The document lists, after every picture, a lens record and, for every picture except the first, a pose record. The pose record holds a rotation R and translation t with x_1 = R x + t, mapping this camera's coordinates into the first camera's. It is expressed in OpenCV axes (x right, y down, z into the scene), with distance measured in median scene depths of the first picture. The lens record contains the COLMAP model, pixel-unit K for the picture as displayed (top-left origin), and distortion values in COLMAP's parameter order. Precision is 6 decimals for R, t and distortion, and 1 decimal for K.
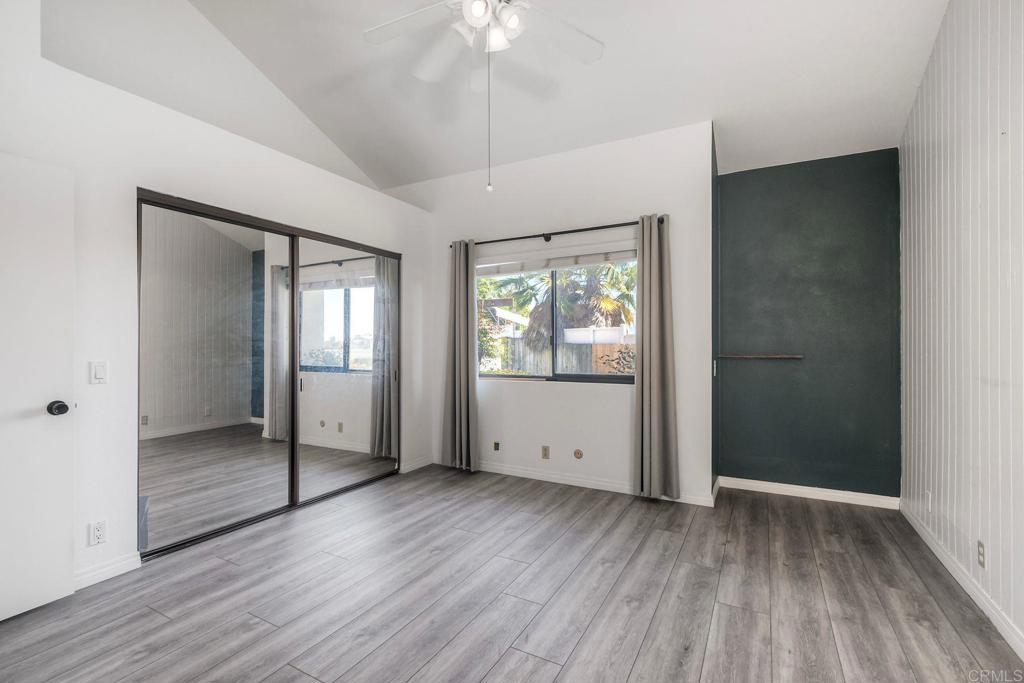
lens RADIAL K [[458.2, 0, 514.2], [0, 458.2, 344.2], [0, 0, 1]] dist [0.003565, -0.000138]
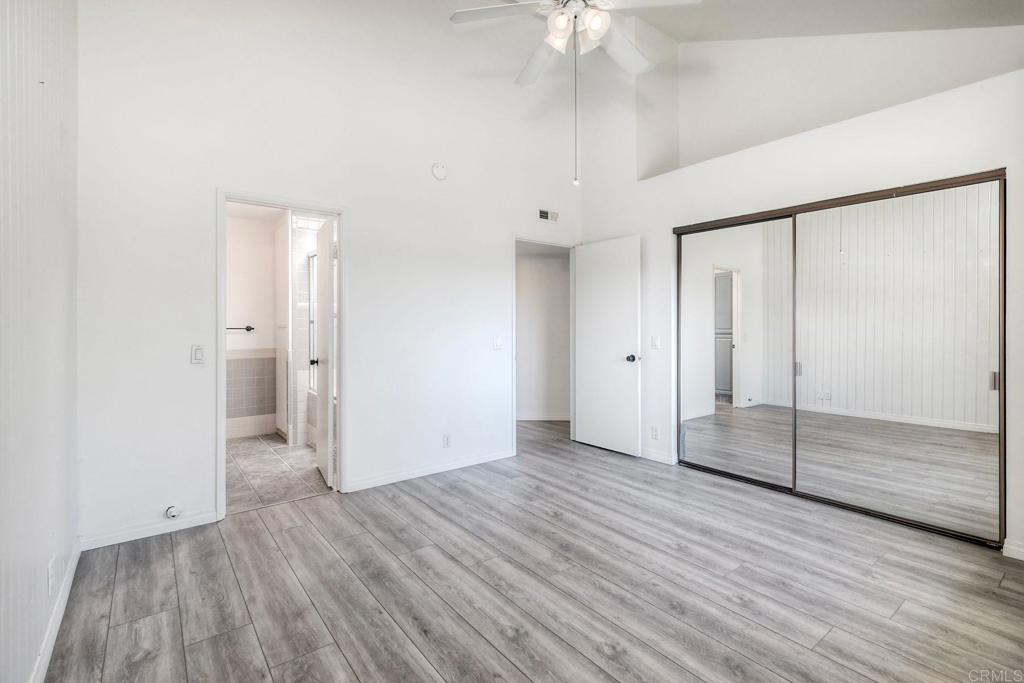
lens RADIAL K [[452.6, 0, 514.0], [0, 452.6, 325.3], [0, 0, 1]] dist [0.002849, 0.000261]
pose [[-0.388316, -0.000657, -0.921526, 0.990407], [-0.000292, 1.000000, -0.000590, -0.001795], [0.921526, 0.000040, -0.388316, 1.277607]]
